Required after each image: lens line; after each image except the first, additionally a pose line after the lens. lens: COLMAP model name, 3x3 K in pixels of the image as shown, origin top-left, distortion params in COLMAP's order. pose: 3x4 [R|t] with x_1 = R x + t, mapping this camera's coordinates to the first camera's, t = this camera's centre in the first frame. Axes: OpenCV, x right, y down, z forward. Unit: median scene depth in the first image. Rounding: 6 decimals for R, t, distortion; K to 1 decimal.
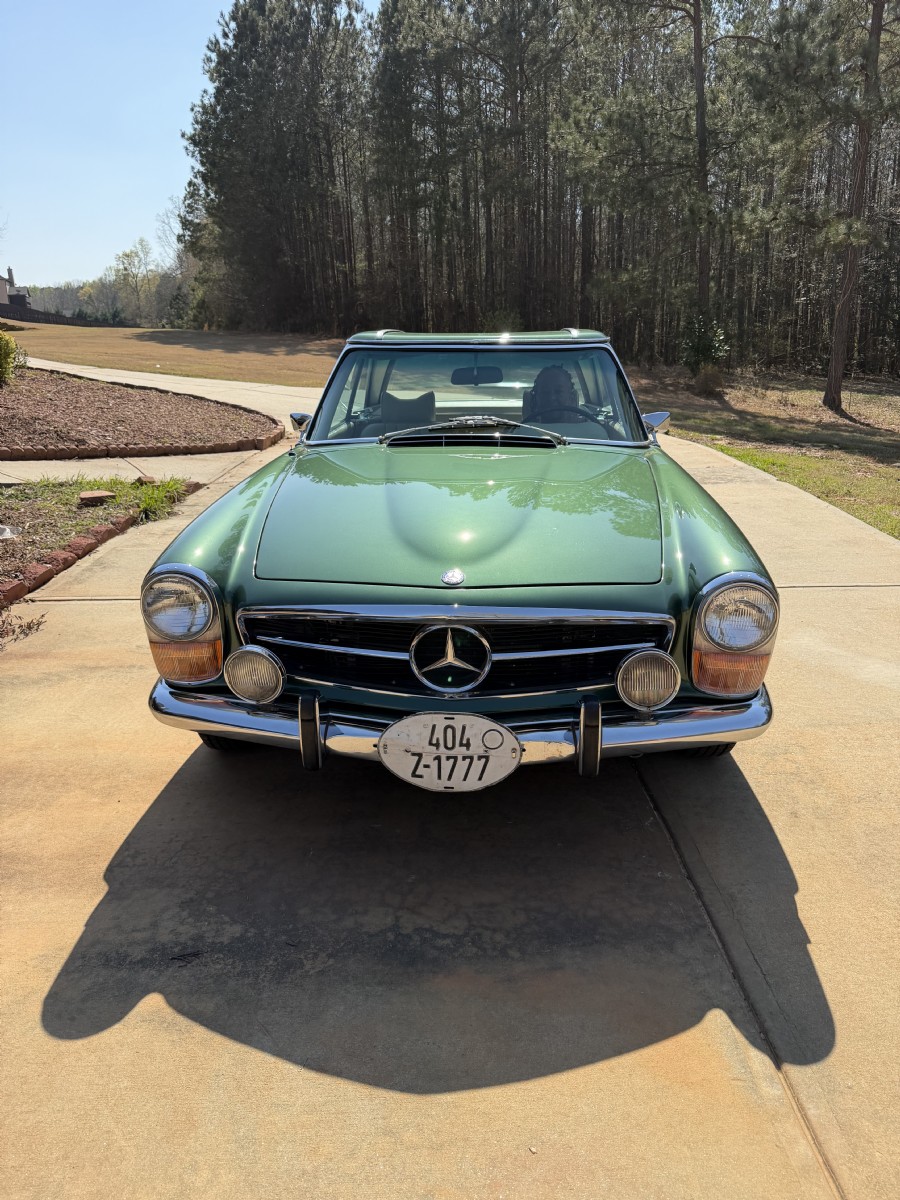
lens RADIAL K [[837.9, 0, 450.0], [0, 837.9, 600.0], [0, 0, 1]] dist [0.032312, -0.077046]
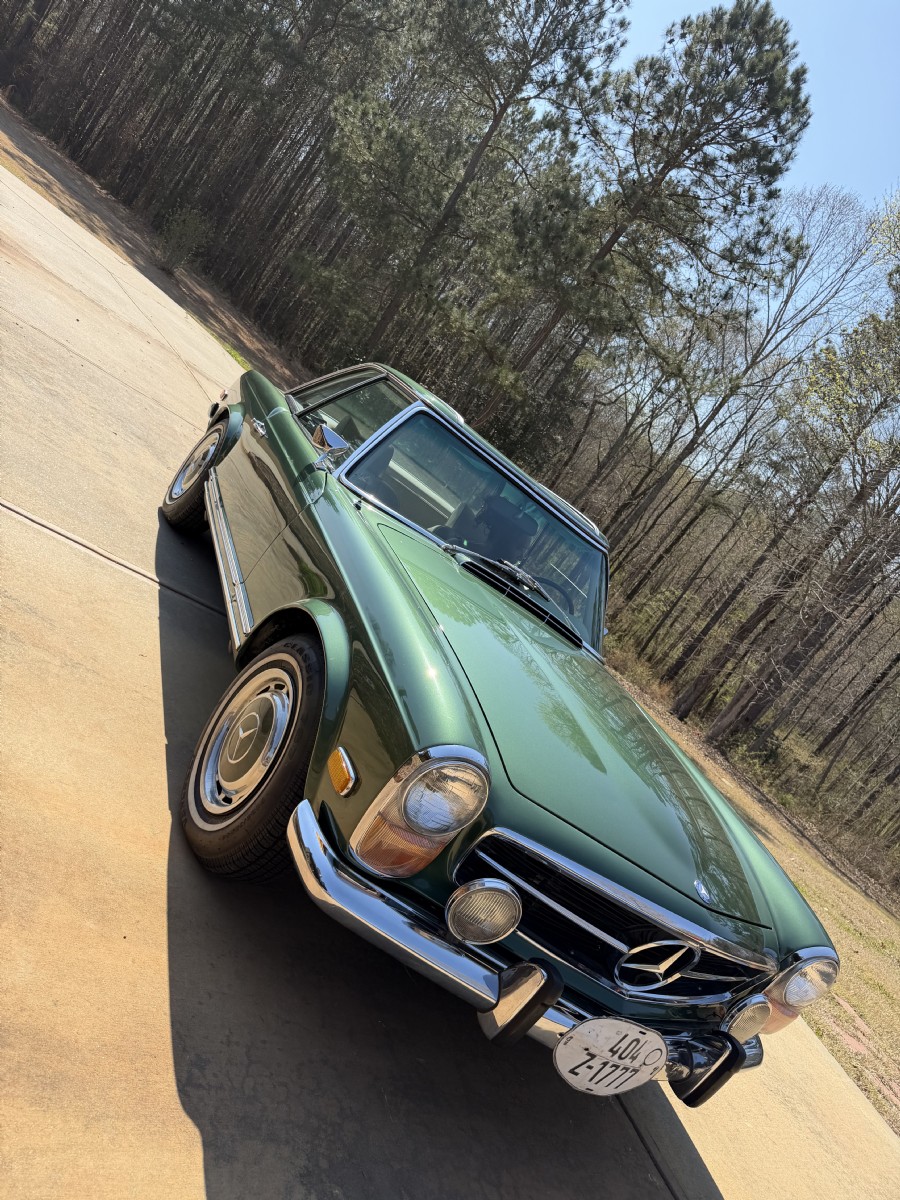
lens RADIAL K [[837.9, 0, 450.0], [0, 837.9, 600.0], [0, 0, 1]] dist [0.032312, -0.077046]
pose [[0.723012, 0.464065, 0.511758, -0.842577], [-0.477986, 0.870883, -0.114422, -0.068544], [-0.498781, -0.161885, 0.851476, 0.376016]]
